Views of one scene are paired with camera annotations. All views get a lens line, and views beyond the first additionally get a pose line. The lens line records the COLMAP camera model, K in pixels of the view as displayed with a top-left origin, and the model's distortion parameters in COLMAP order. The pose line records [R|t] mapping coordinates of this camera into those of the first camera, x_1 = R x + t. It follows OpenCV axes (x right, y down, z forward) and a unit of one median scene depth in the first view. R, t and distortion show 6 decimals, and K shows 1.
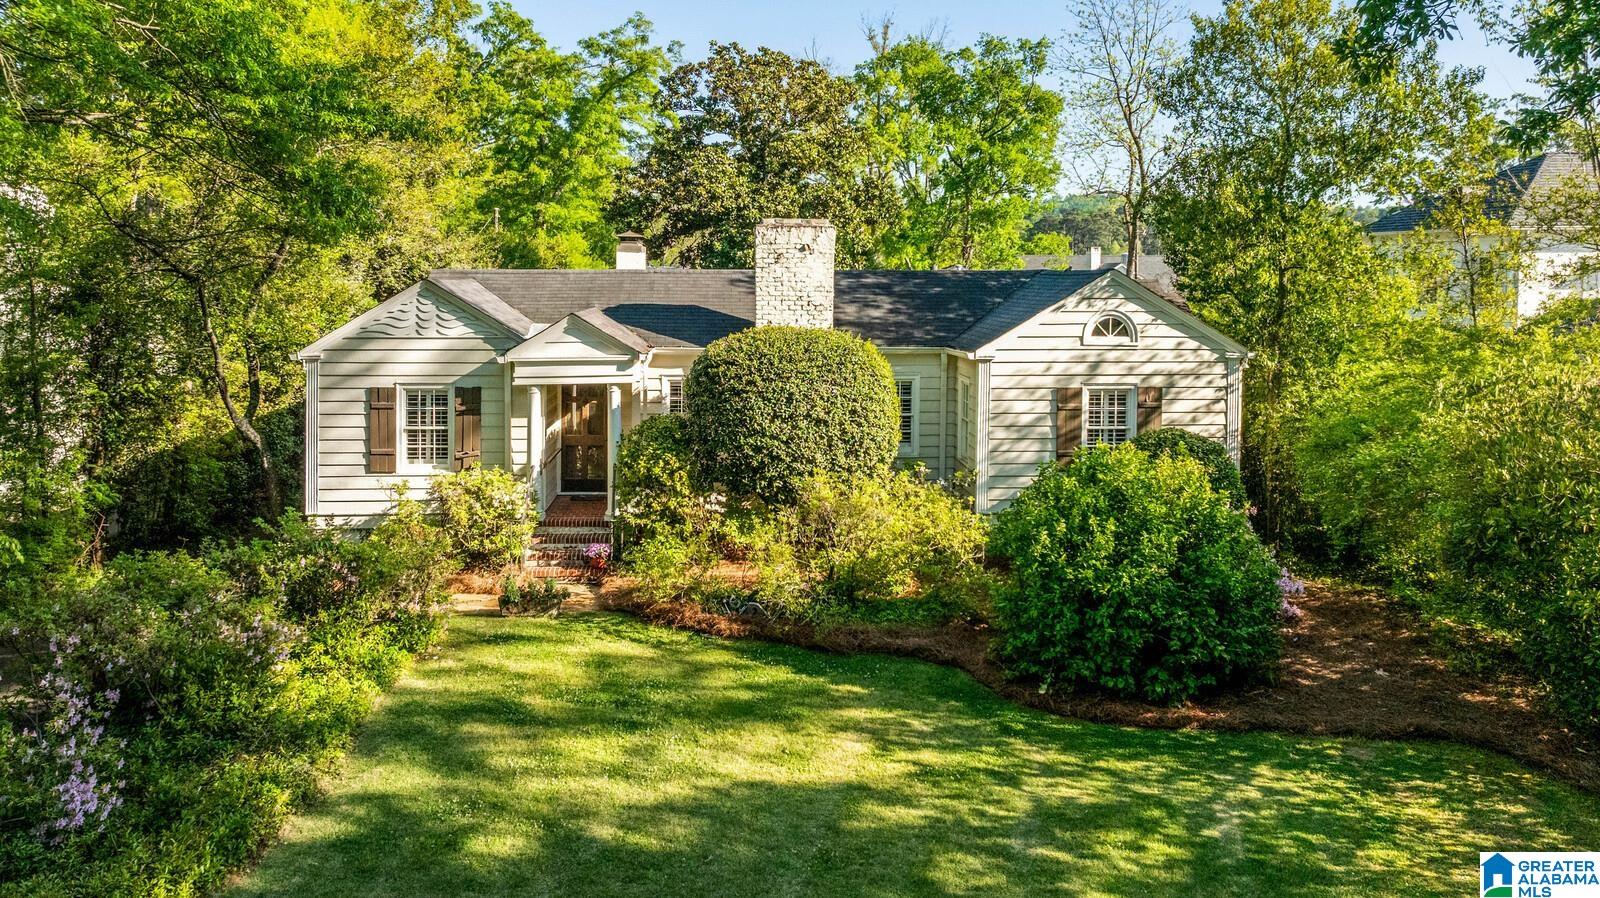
lens RADIAL K [[1159.1, 0, 801.2], [0, 1159.1, 214.6], [0, 0, 1]] dist [-0.013318, -0.004807]
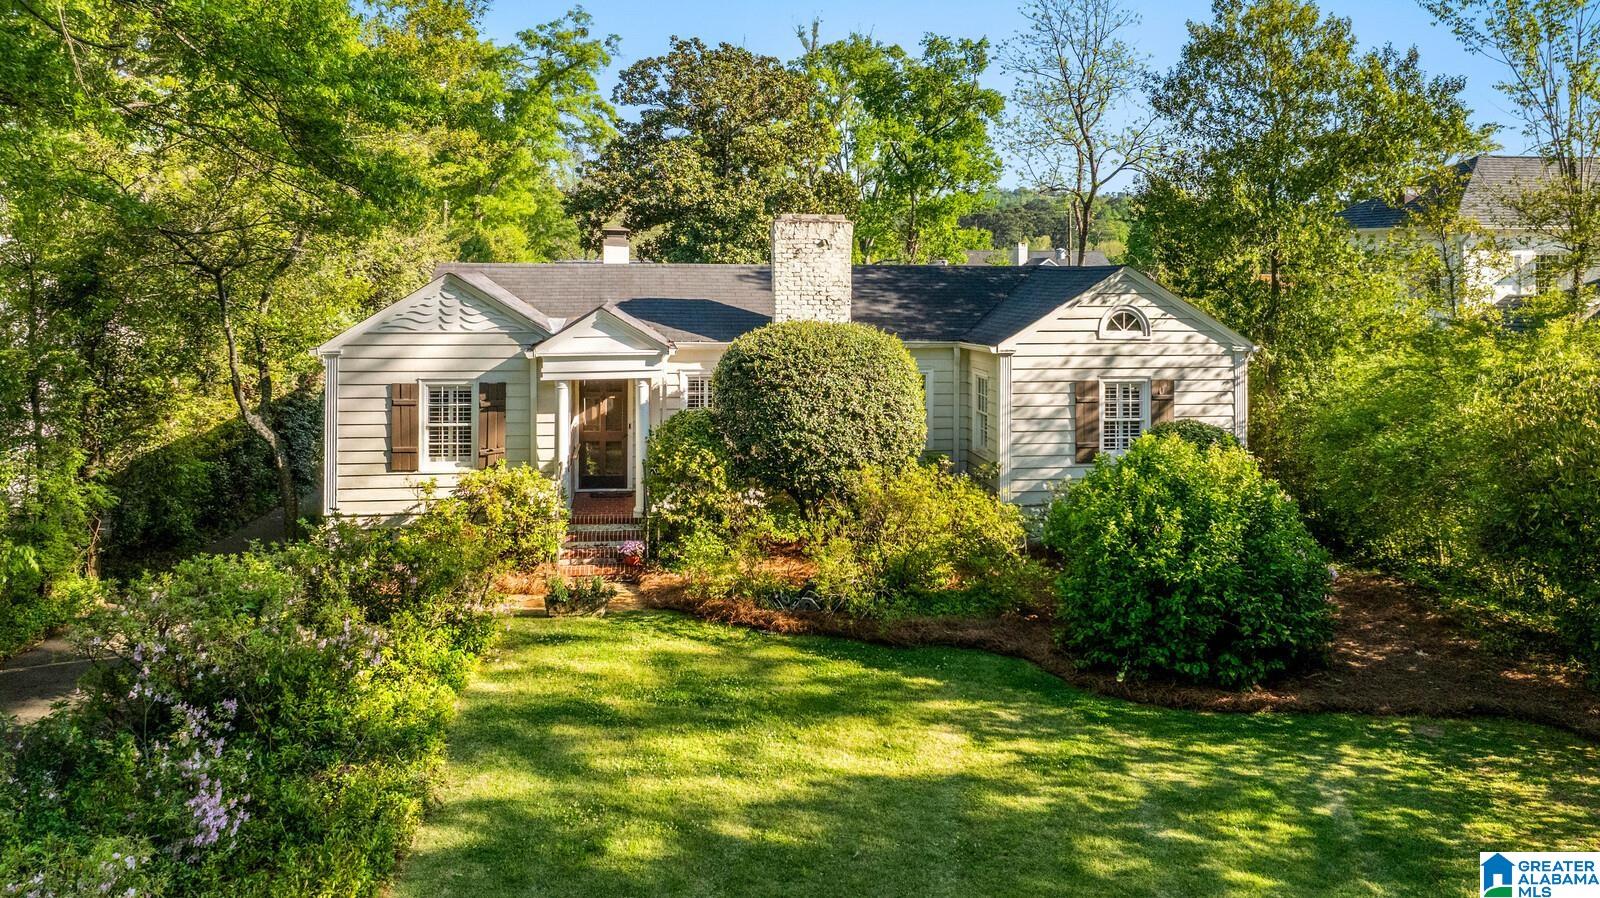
lens RADIAL K [[1151.4, 0, 798.7], [0, 1151.4, 183.6], [0, 0, 1]] dist [-0.014464, 0.001207]
pose [[0.997208, 0.008138, 0.074234, -0.103453], [-0.006525, 0.999738, -0.021953, -0.001290], [-0.074393, 0.021407, 0.996999, -0.001041]]
